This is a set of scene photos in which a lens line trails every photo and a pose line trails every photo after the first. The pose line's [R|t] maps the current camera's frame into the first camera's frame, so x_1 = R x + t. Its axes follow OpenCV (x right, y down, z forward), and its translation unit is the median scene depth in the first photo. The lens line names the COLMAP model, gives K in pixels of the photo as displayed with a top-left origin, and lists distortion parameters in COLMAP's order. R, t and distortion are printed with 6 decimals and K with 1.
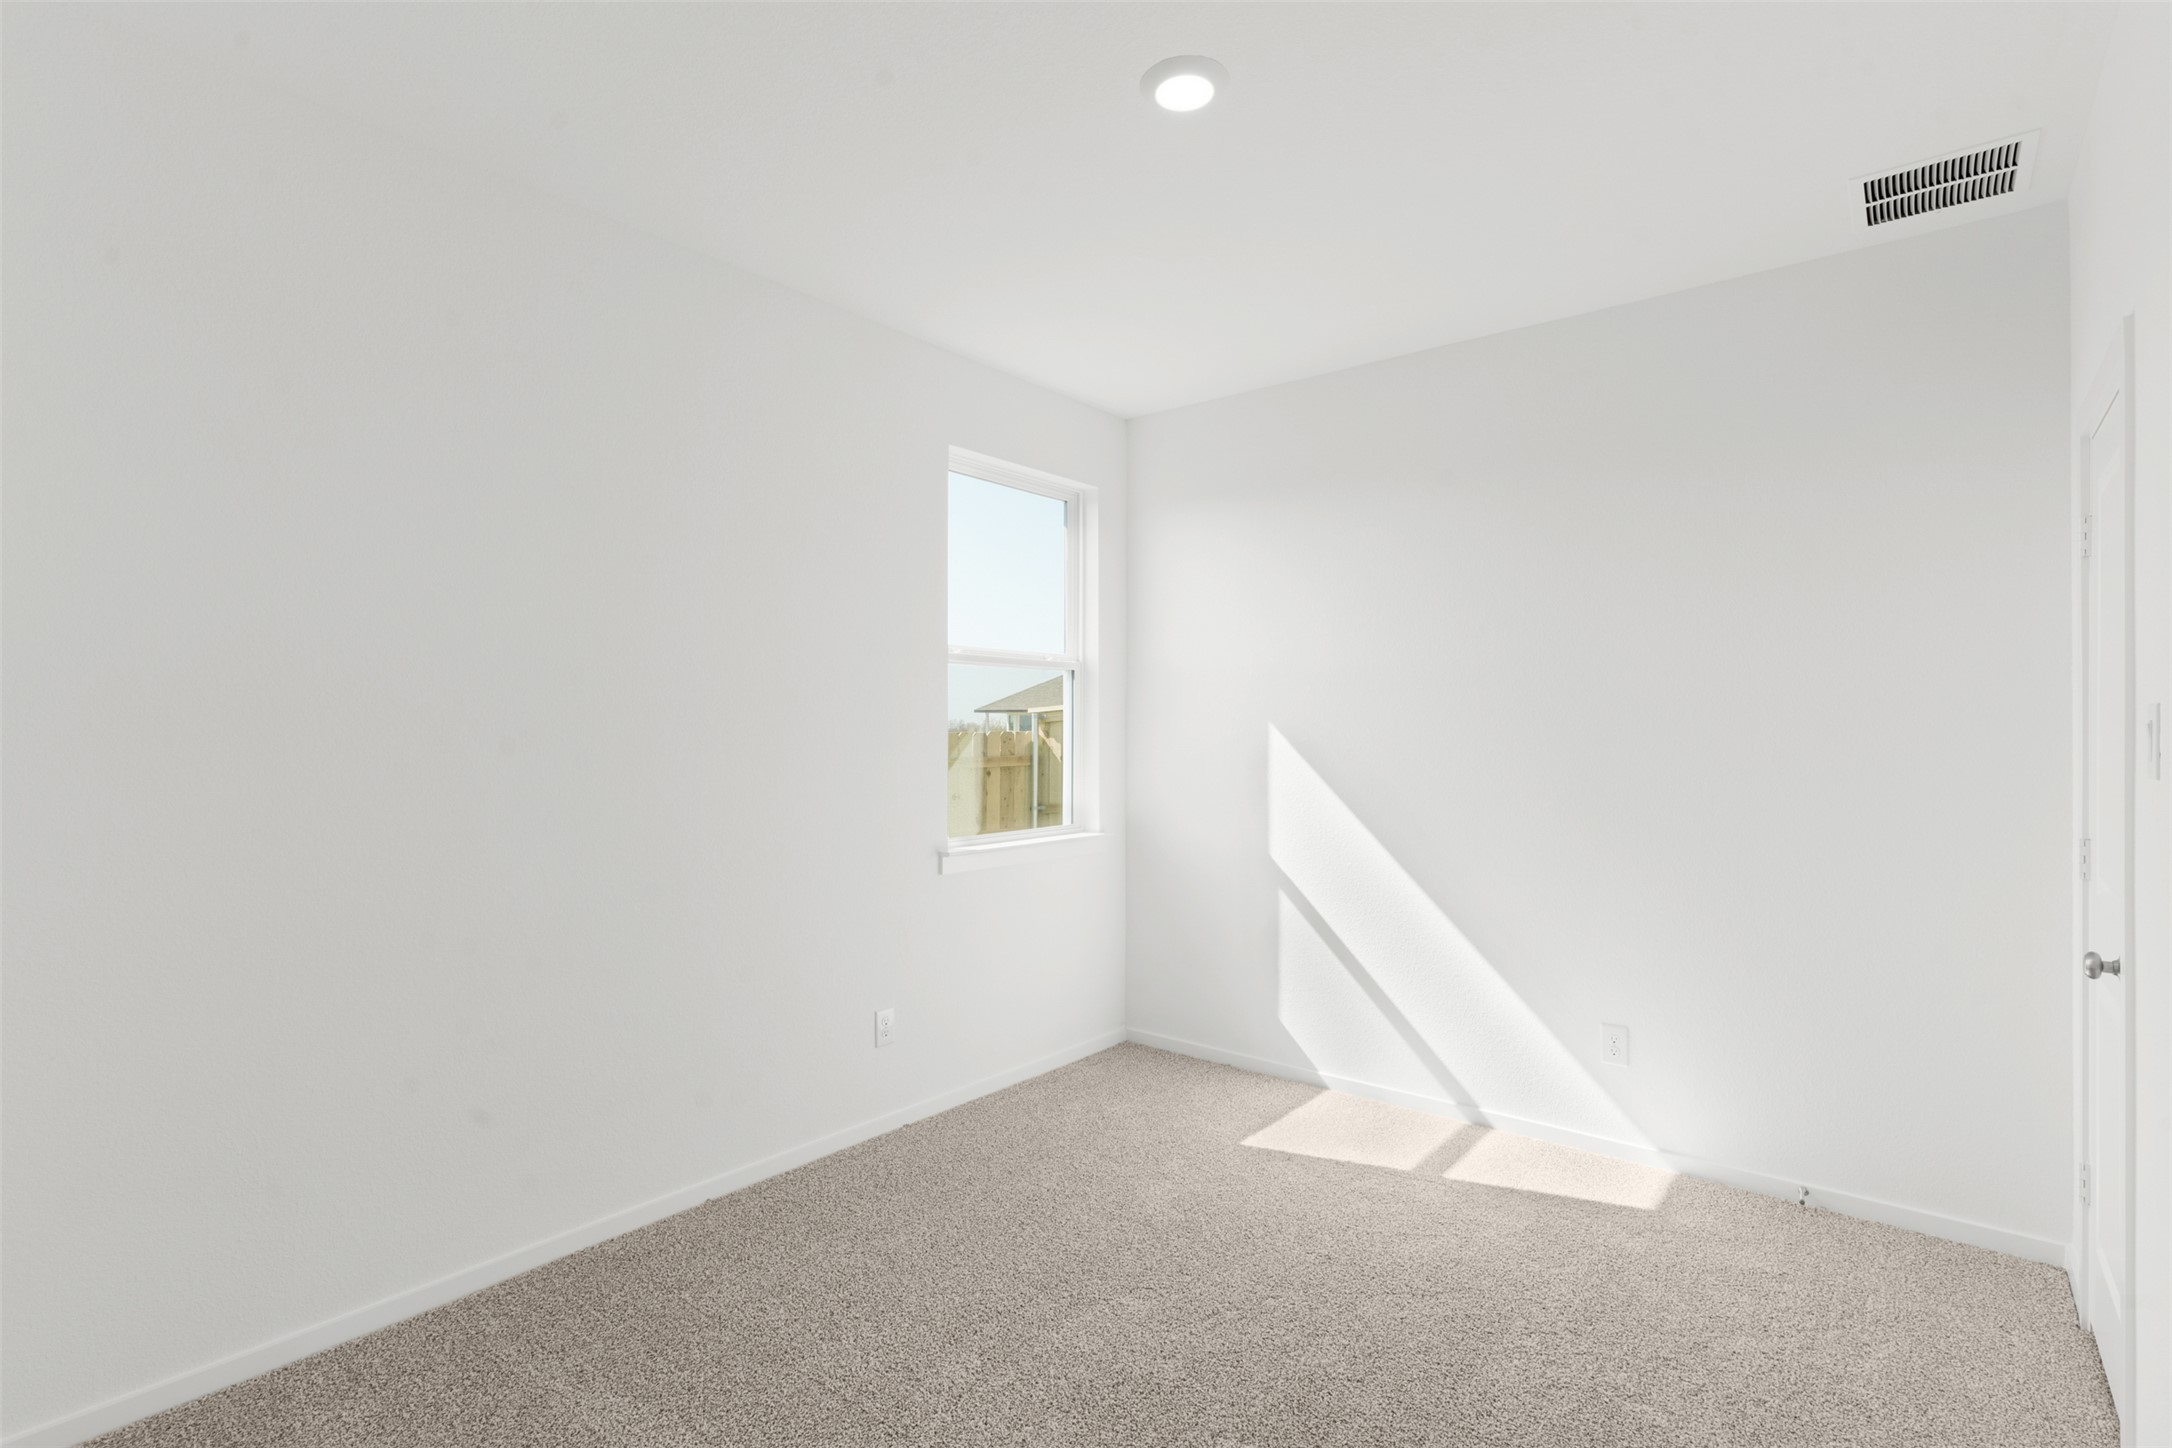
lens RADIAL K [[1066.2, 0, 1084.7], [0, 1066.2, 716.3], [0, 0, 1]] dist [0.002447, -0.000141]
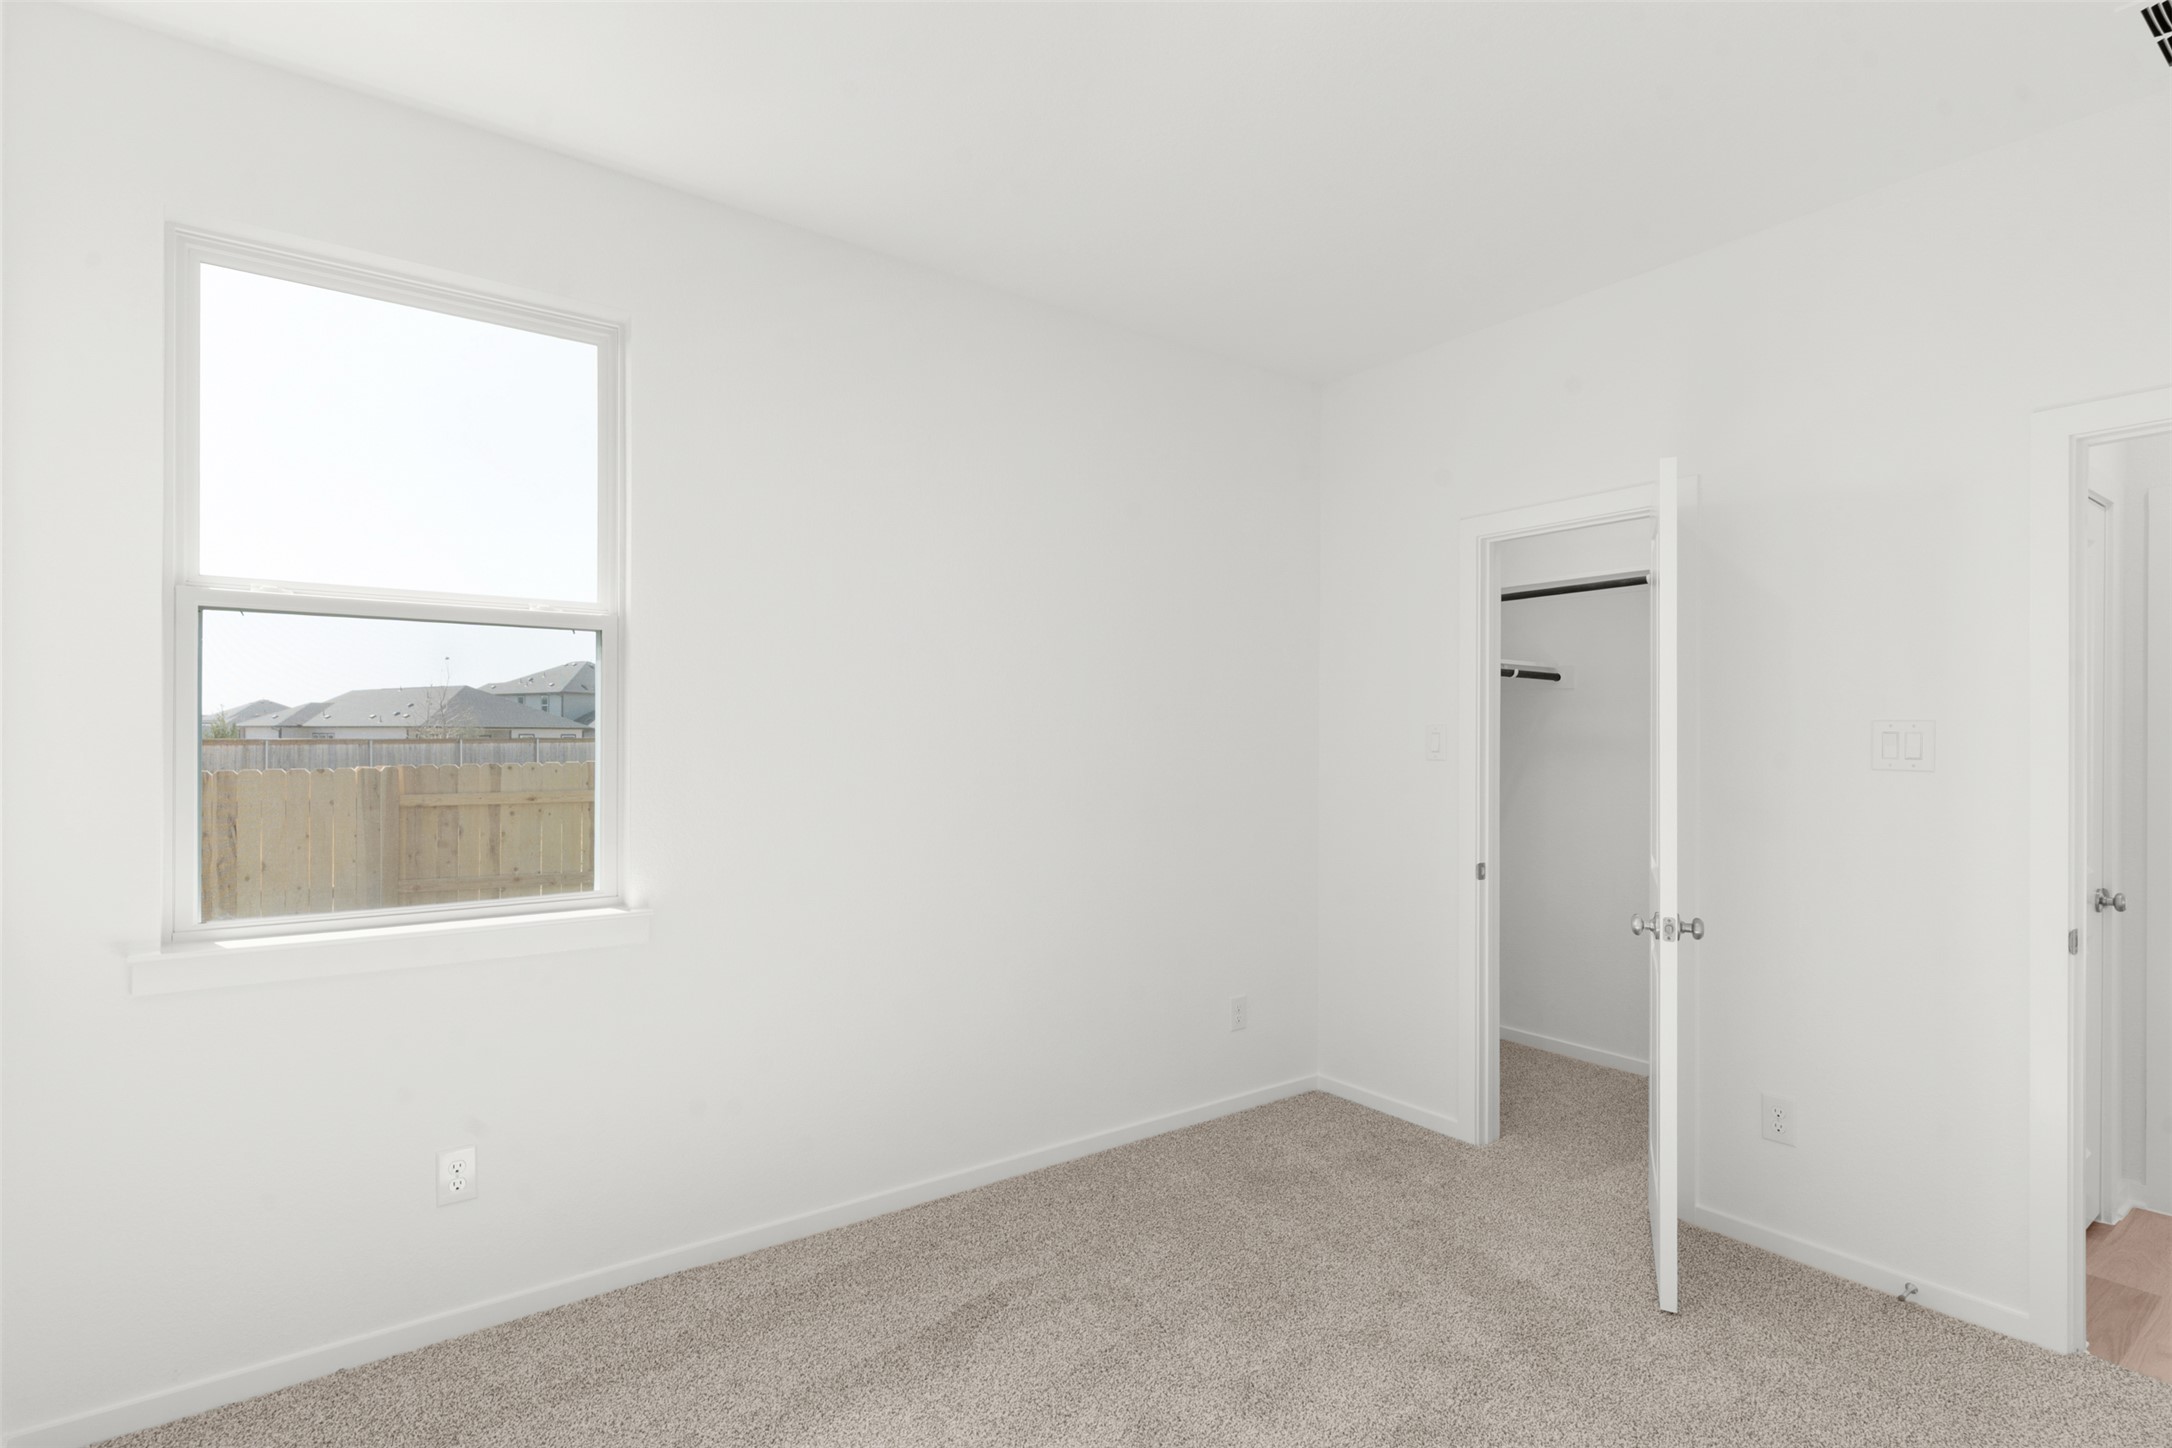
lens RADIAL K [[1066.2, 0, 1084.7], [0, 1066.2, 716.3], [0, 0, 1]] dist [0.002447, -0.000141]
pose [[0.967487, 0.004200, -0.252887, 0.393183], [-0.006219, 0.999955, -0.007184, 0.006390], [0.252845, 0.008523, 0.967469, 0.497761]]
